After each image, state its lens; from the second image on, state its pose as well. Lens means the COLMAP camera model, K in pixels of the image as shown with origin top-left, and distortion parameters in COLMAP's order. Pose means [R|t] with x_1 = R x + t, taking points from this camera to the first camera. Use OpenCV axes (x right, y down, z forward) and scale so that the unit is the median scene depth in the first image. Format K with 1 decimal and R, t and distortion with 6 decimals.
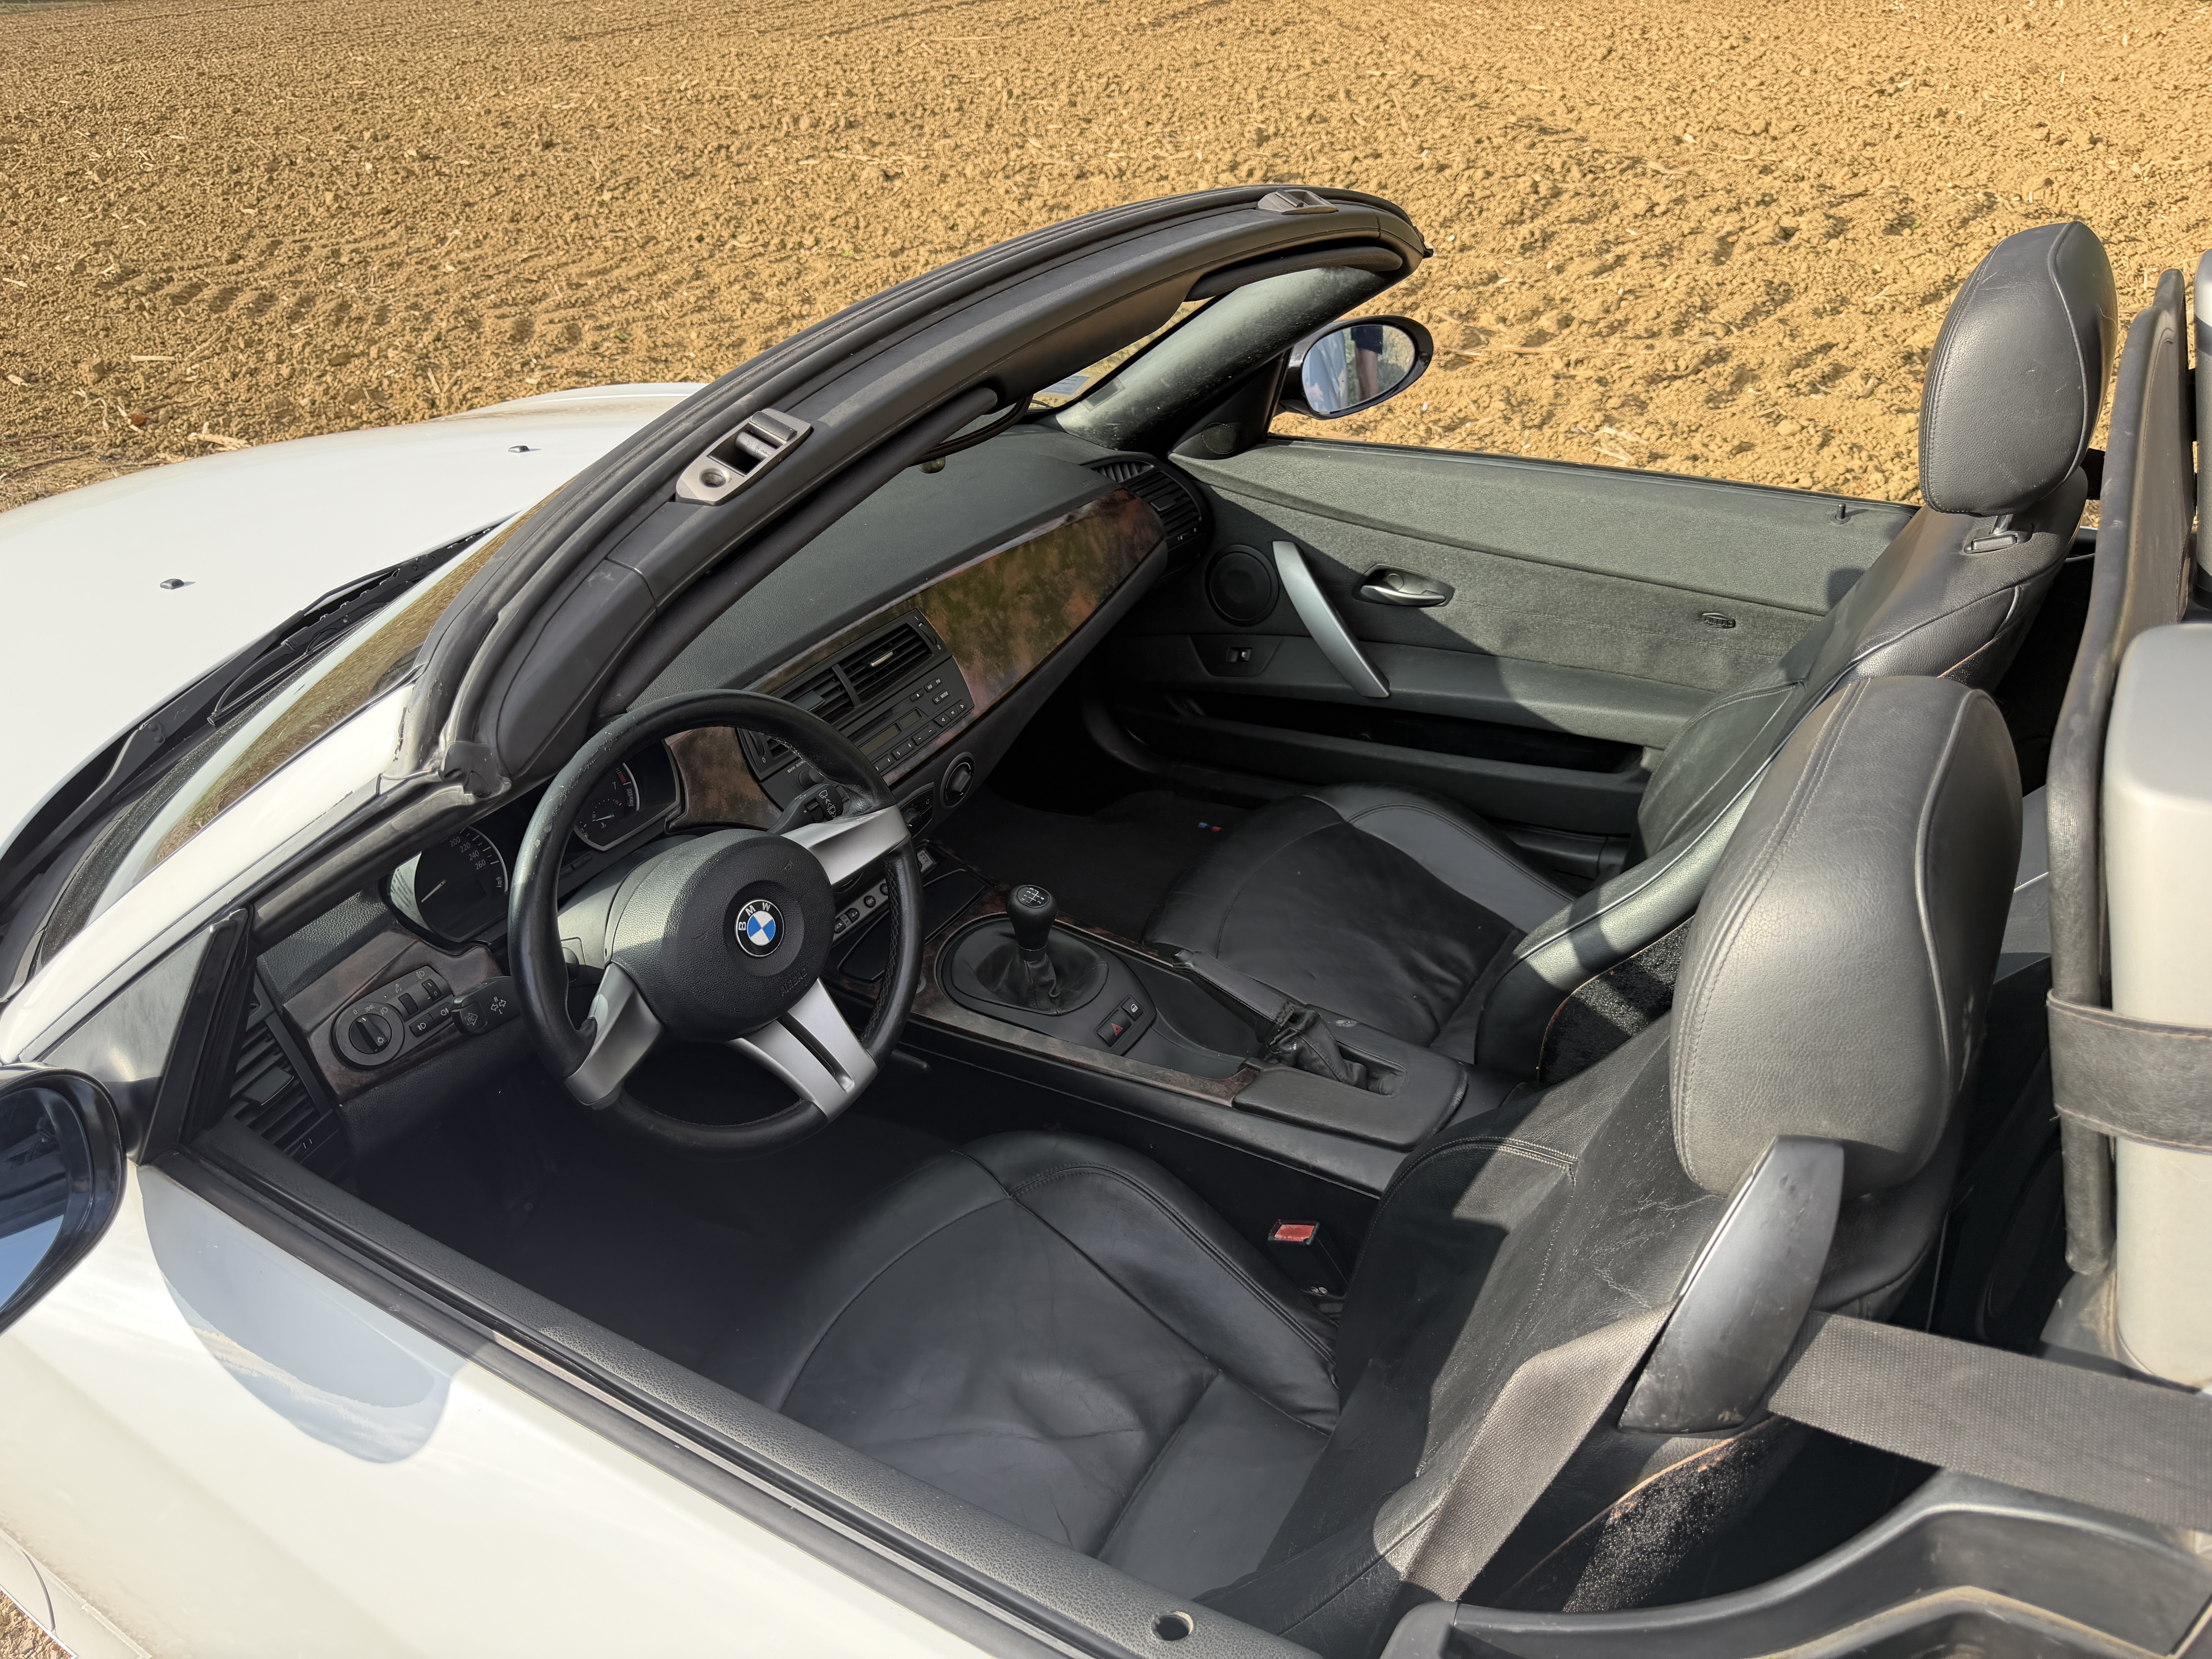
lens RADIAL K [[1571.1, 0, 1101.9], [0, 1571.1, 834.5], [0, 0, 1]] dist [0.002782, -0.003900]
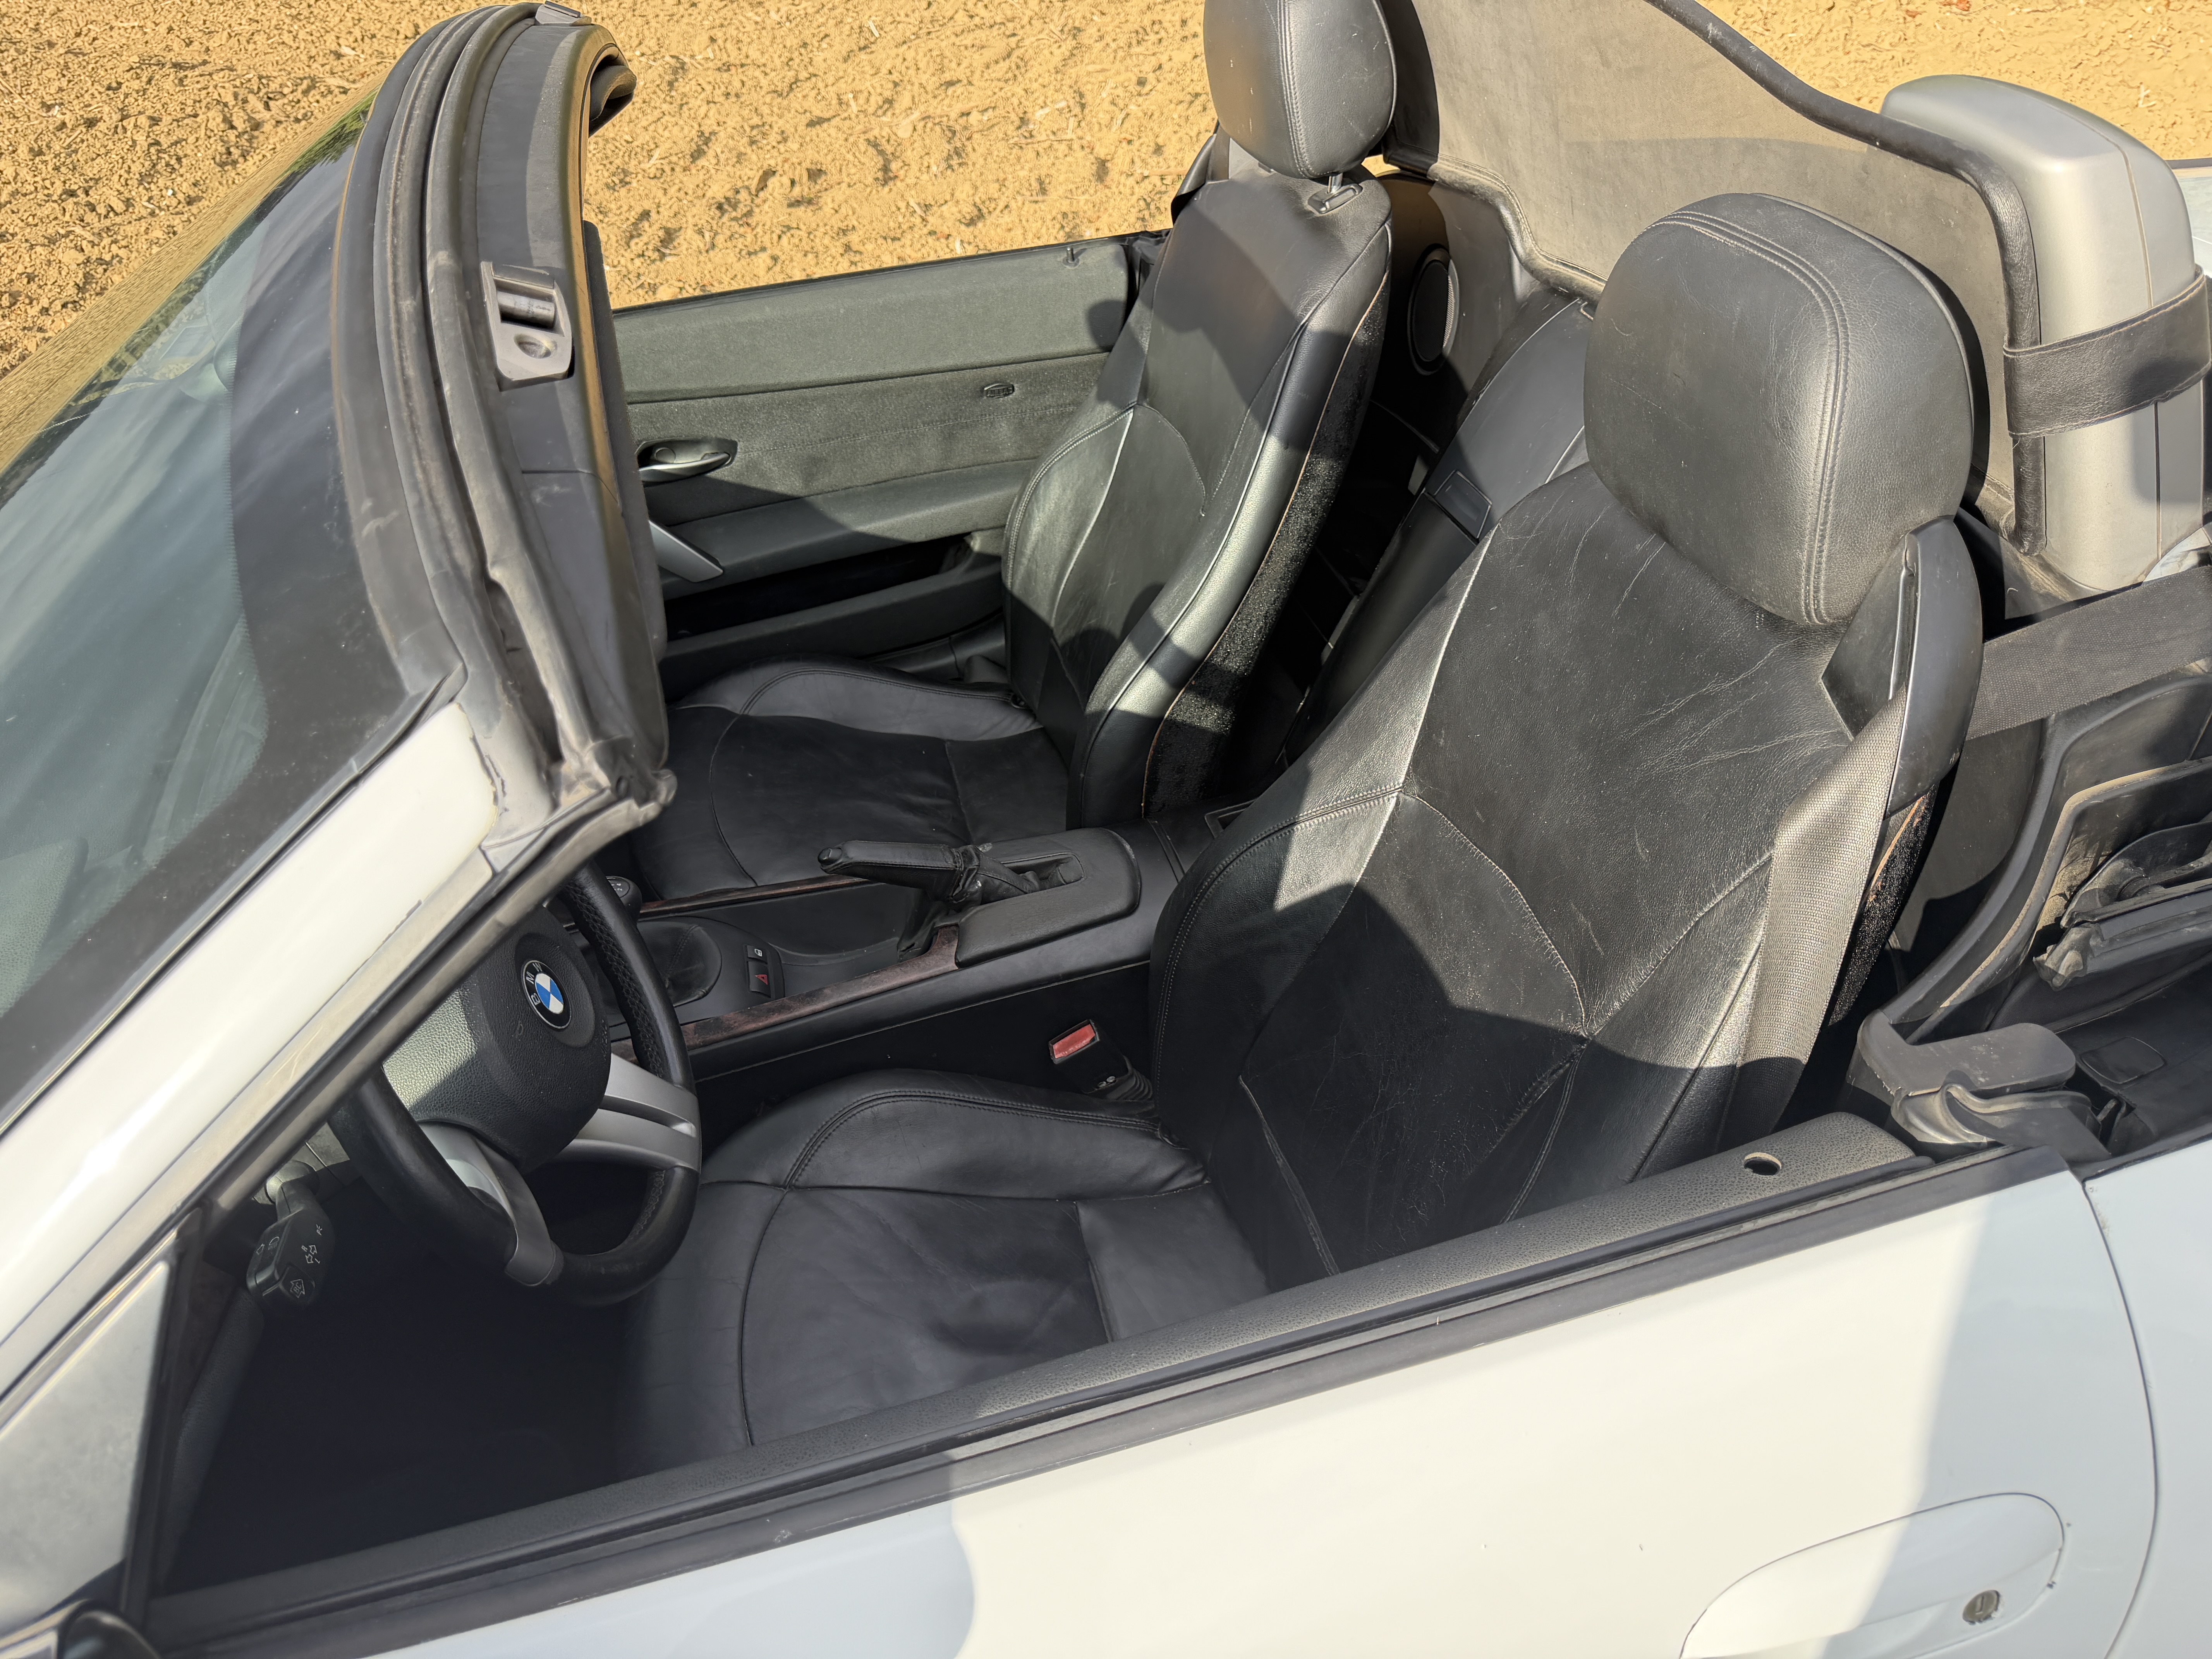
lens RADIAL K [[1571.1, 0, 1101.9], [0, 1571.1, 834.5], [0, 0, 1]] dist [0.002782, -0.003900]
pose [[0.695859, -0.425130, 0.578830, -0.273867], [0.401455, 0.898548, 0.177329, -0.023324], [-0.595495, 0.108978, 0.795933, 0.136069]]
